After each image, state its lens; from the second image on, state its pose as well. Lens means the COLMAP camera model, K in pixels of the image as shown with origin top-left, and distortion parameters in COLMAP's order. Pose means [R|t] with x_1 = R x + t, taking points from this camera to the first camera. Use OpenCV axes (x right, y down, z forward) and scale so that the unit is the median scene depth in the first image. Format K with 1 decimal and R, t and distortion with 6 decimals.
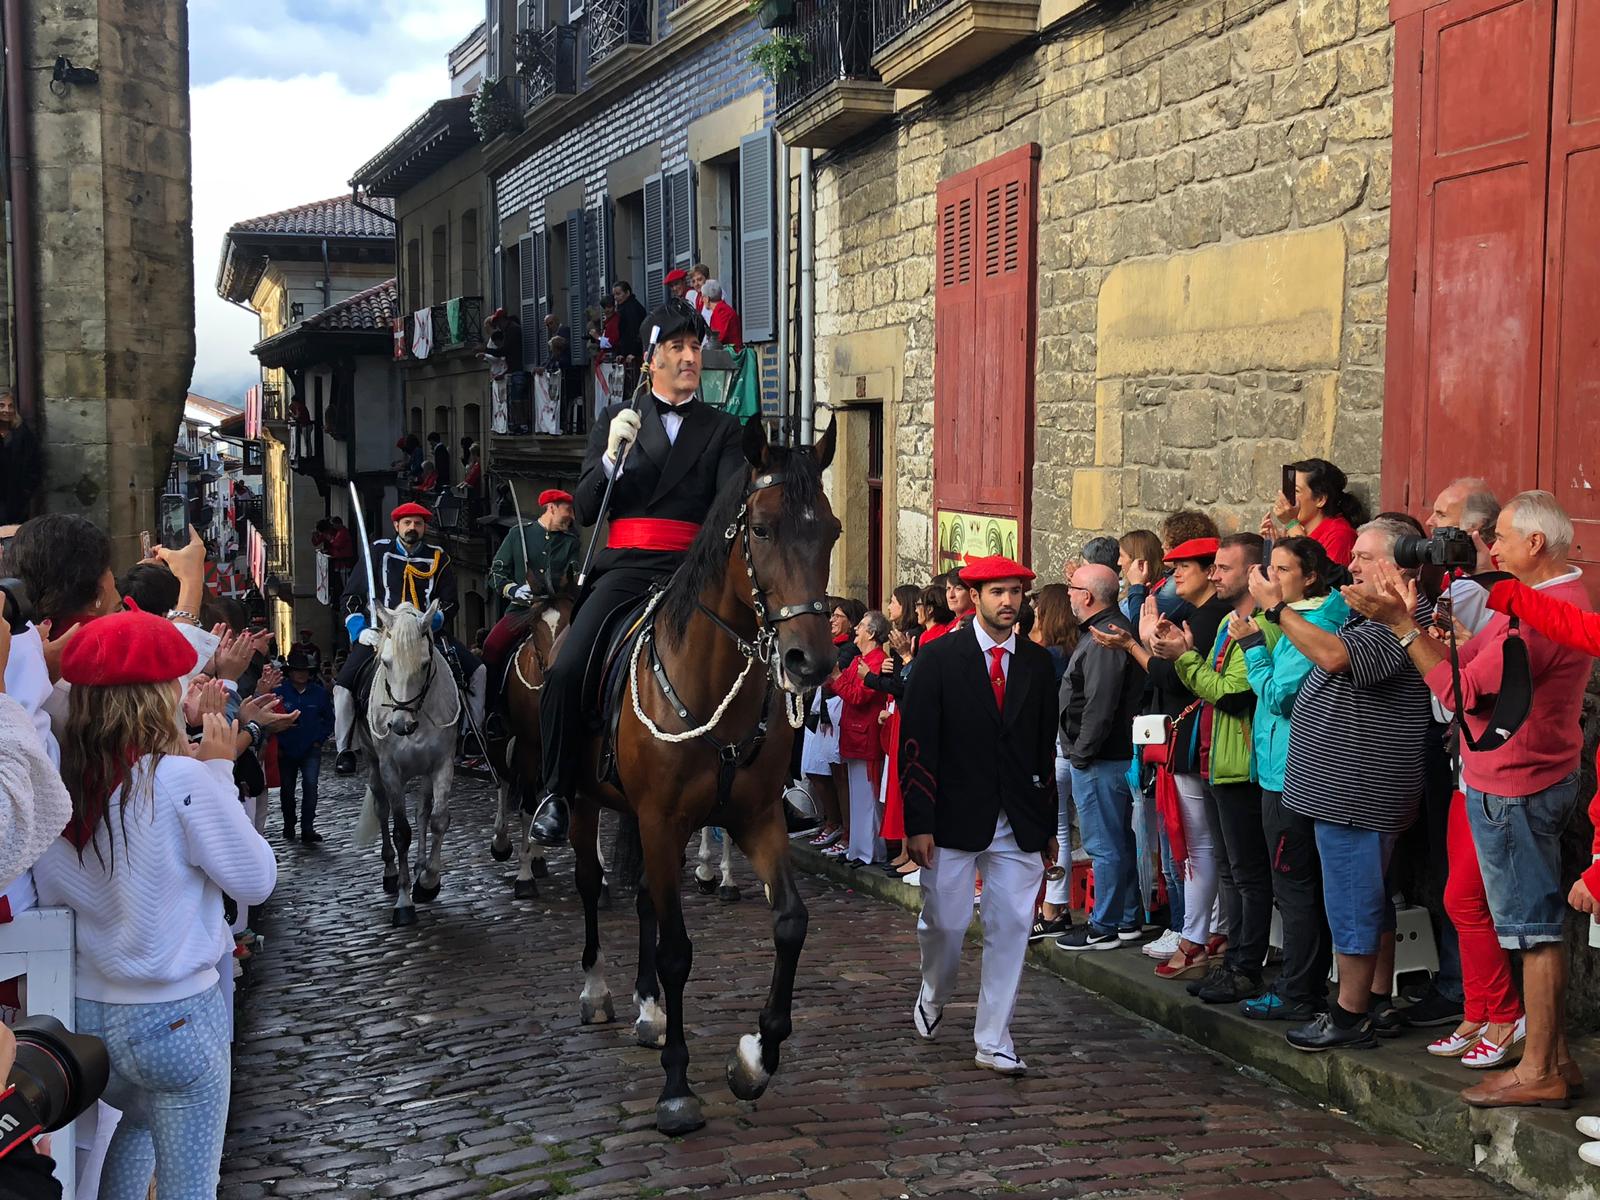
lens RADIAL K [[1804.7, 0, 804.0], [0, 1804.7, 592.9], [0, 0, 1]] dist [0.017397, 0.000000]
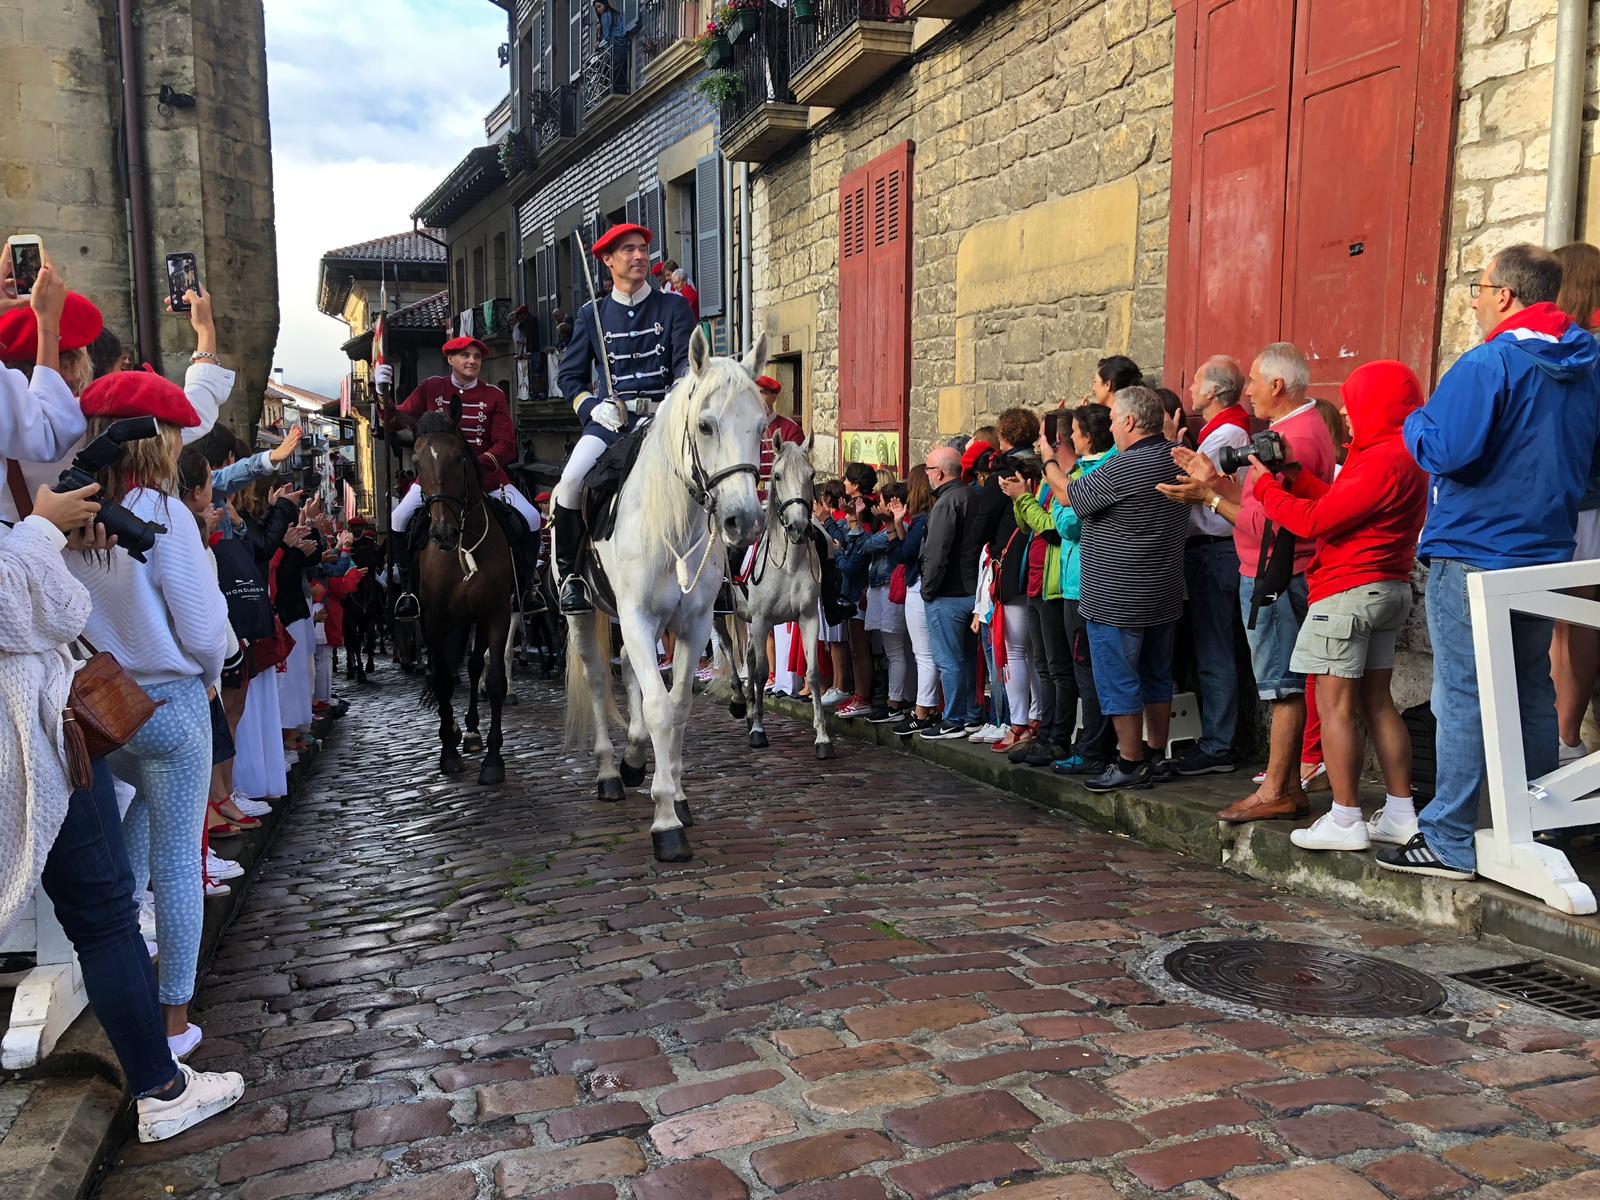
lens RADIAL K [[1326.7, 0, 796.4], [0, 1326.7, 597.7], [0, 0, 1]] dist [0.006951, 0.020401]
pose [[0.999725, -0.006685, 0.022484, 0.021620], [0.005758, 0.999141, 0.041039, 0.042317], [-0.022739, -0.040898, 0.998905, 0.027956]]
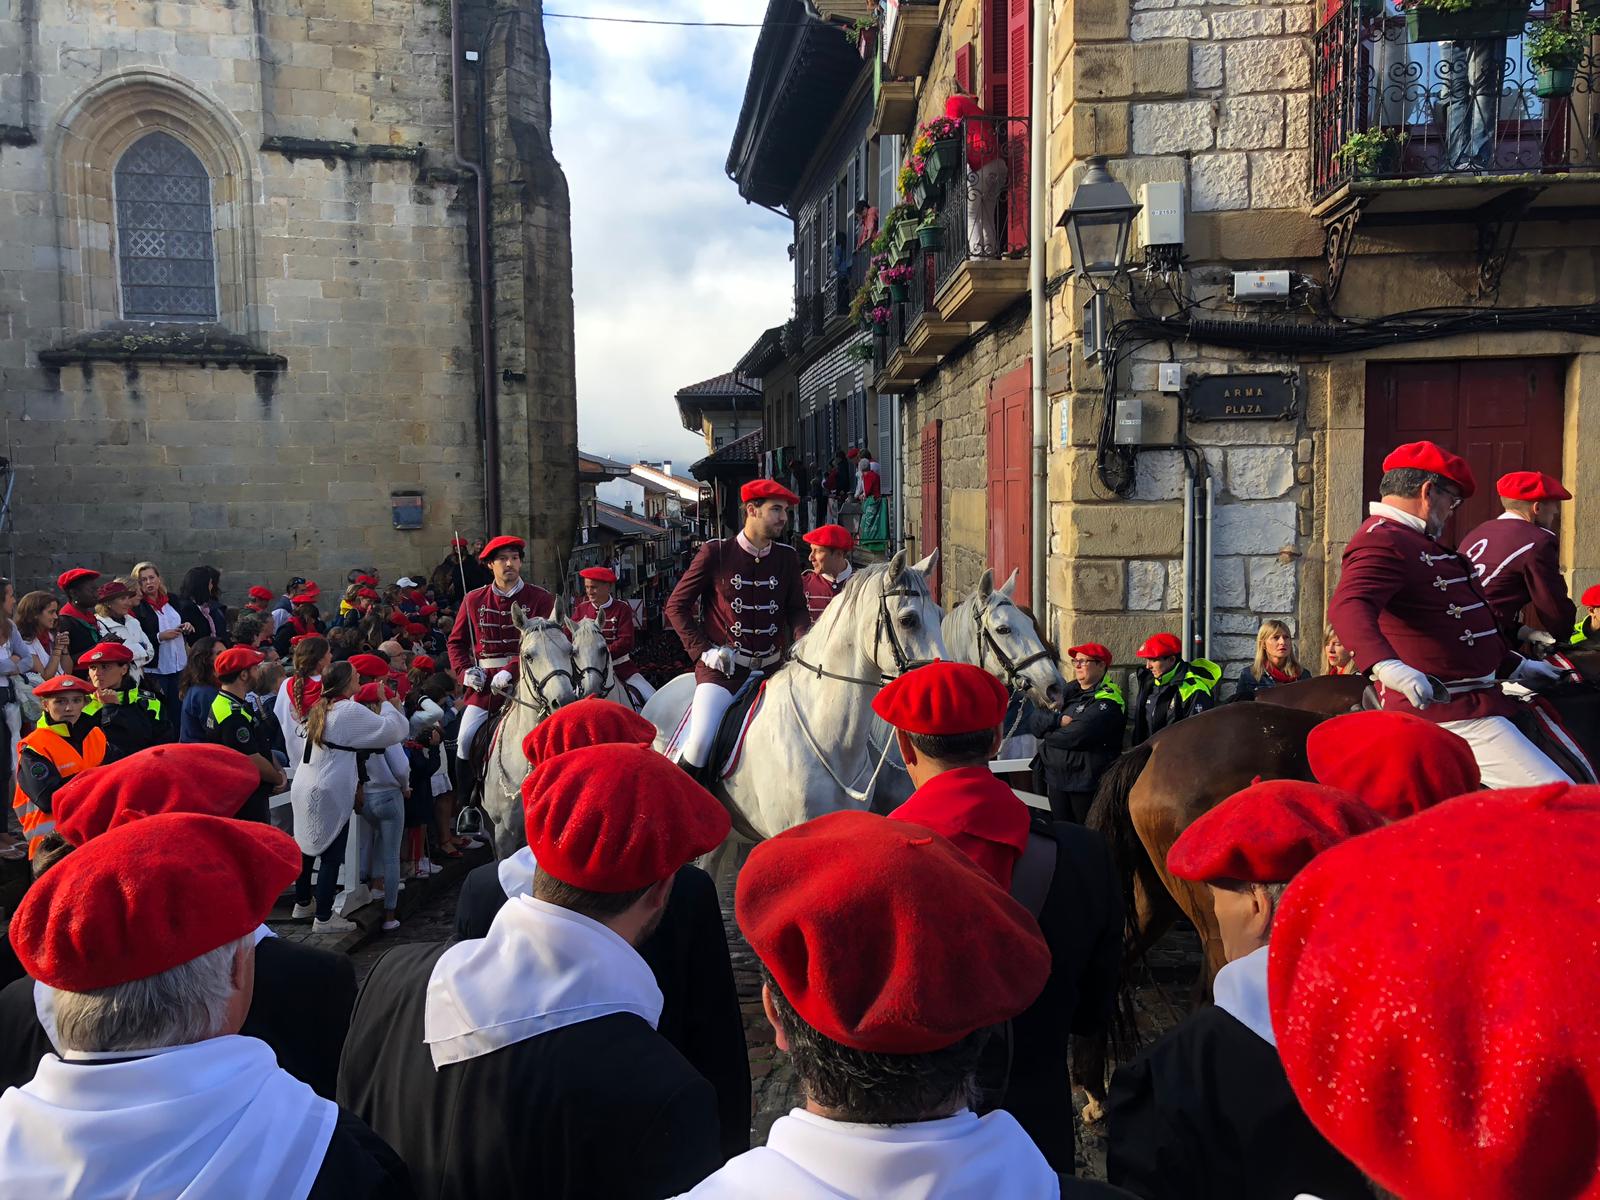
lens RADIAL K [[1326.7, 0, 833.8], [0, 1326.7, 629.2], [0, 0, 1]] dist [0.006951, 0.020401]
pose [[0.971913, 0.007522, -0.235219, 0.351014], [-0.003574, 0.999846, 0.017206, -0.046002], [0.235312, -0.015882, 0.971790, -0.413634]]
